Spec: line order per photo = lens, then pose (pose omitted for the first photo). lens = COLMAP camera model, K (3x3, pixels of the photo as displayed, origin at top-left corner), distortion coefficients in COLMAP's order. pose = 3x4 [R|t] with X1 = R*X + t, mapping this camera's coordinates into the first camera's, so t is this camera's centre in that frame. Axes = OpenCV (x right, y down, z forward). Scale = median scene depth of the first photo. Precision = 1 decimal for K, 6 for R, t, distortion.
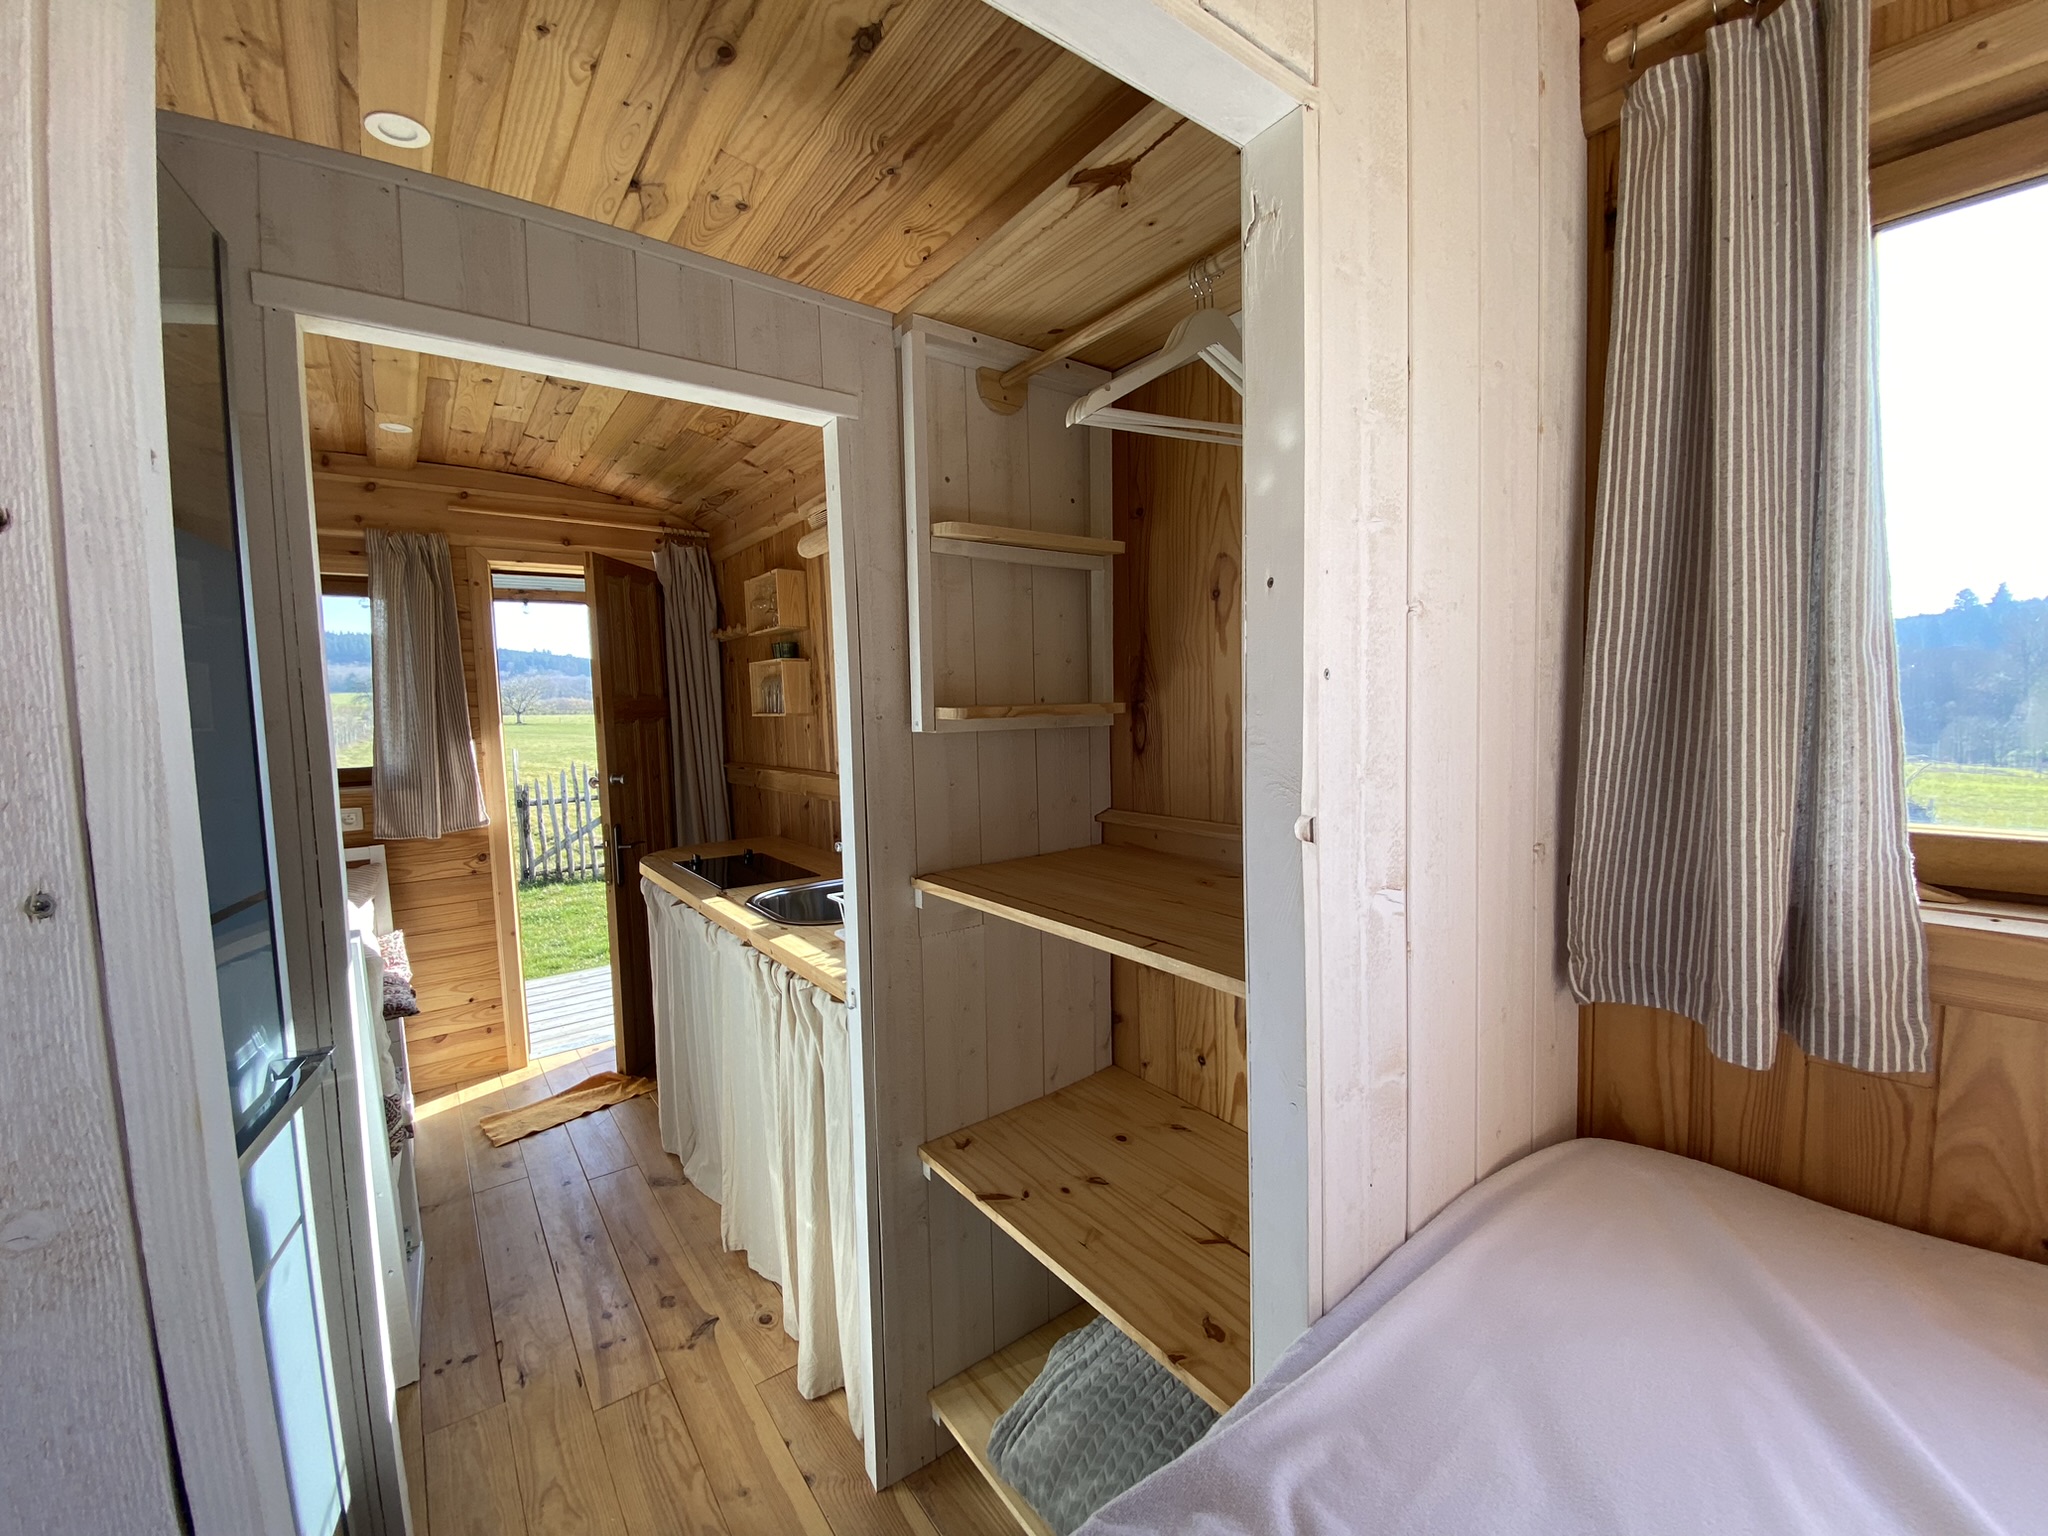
lens RADIAL K [[836.0, 0, 1030.3], [0, 836.0, 745.9], [0, 0, 1]] dist [0.004824, -0.008425]
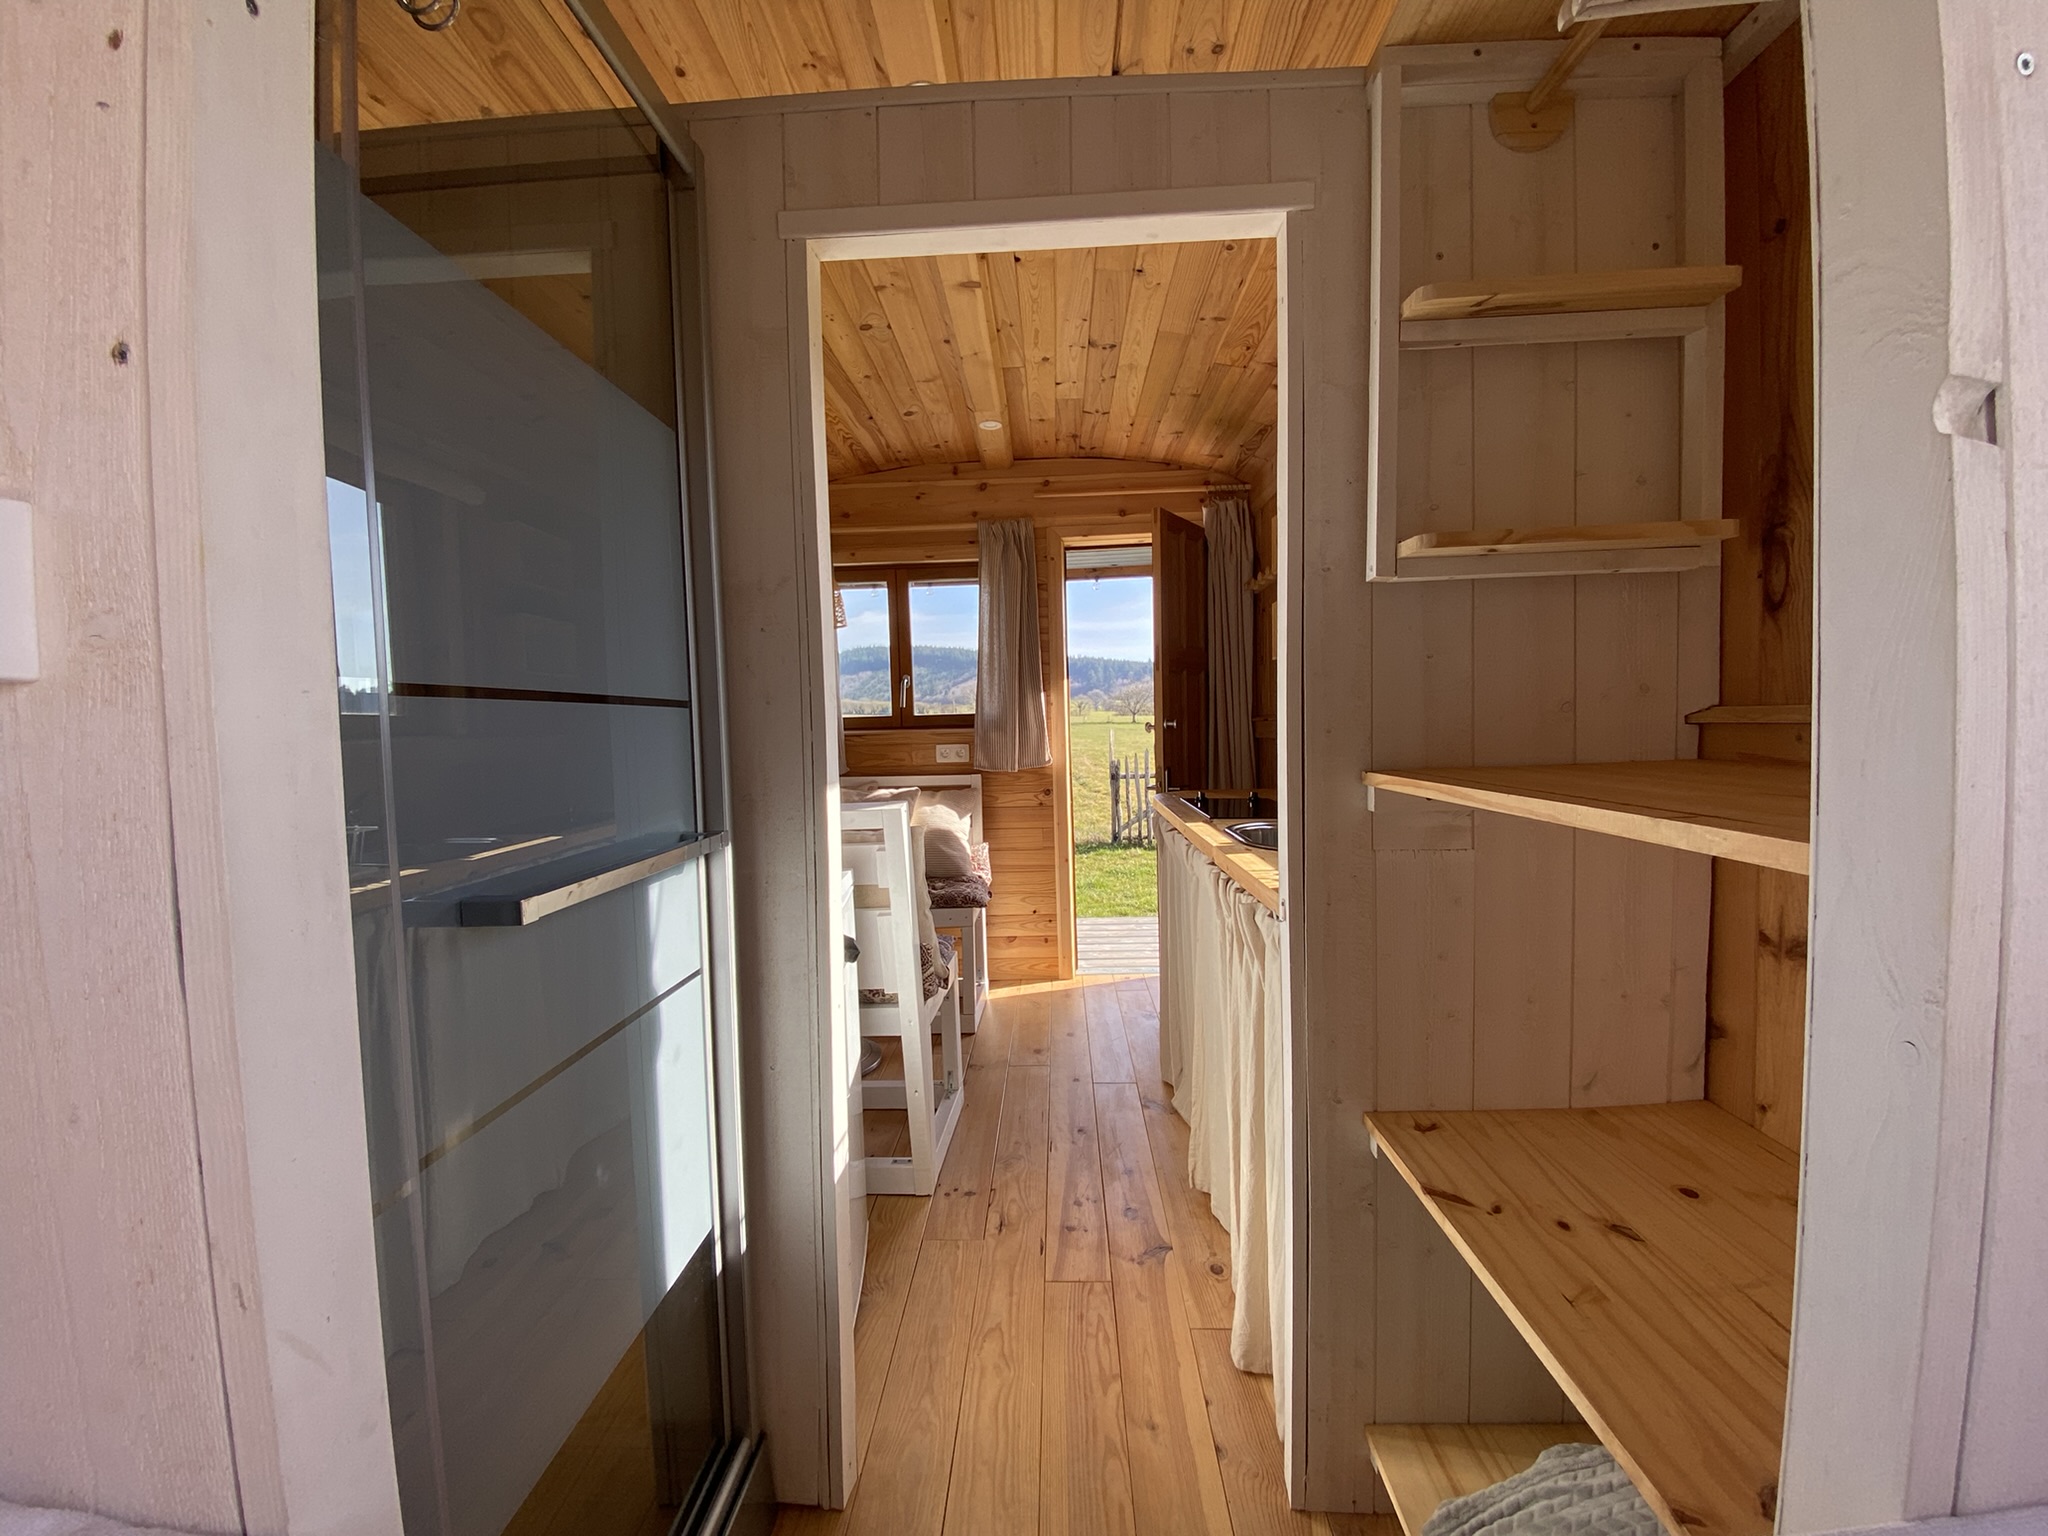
lens RADIAL K [[836.0, 0, 1025.1], [0, 836.0, 754.1], [0, 0, 1]] dist [0.004824, -0.008425]
pose [[0.772752, 0.030796, -0.633960, 0.084404], [-0.029886, 0.999480, 0.012124, 0.108648], [0.634004, 0.009578, 0.773271, 0.140606]]
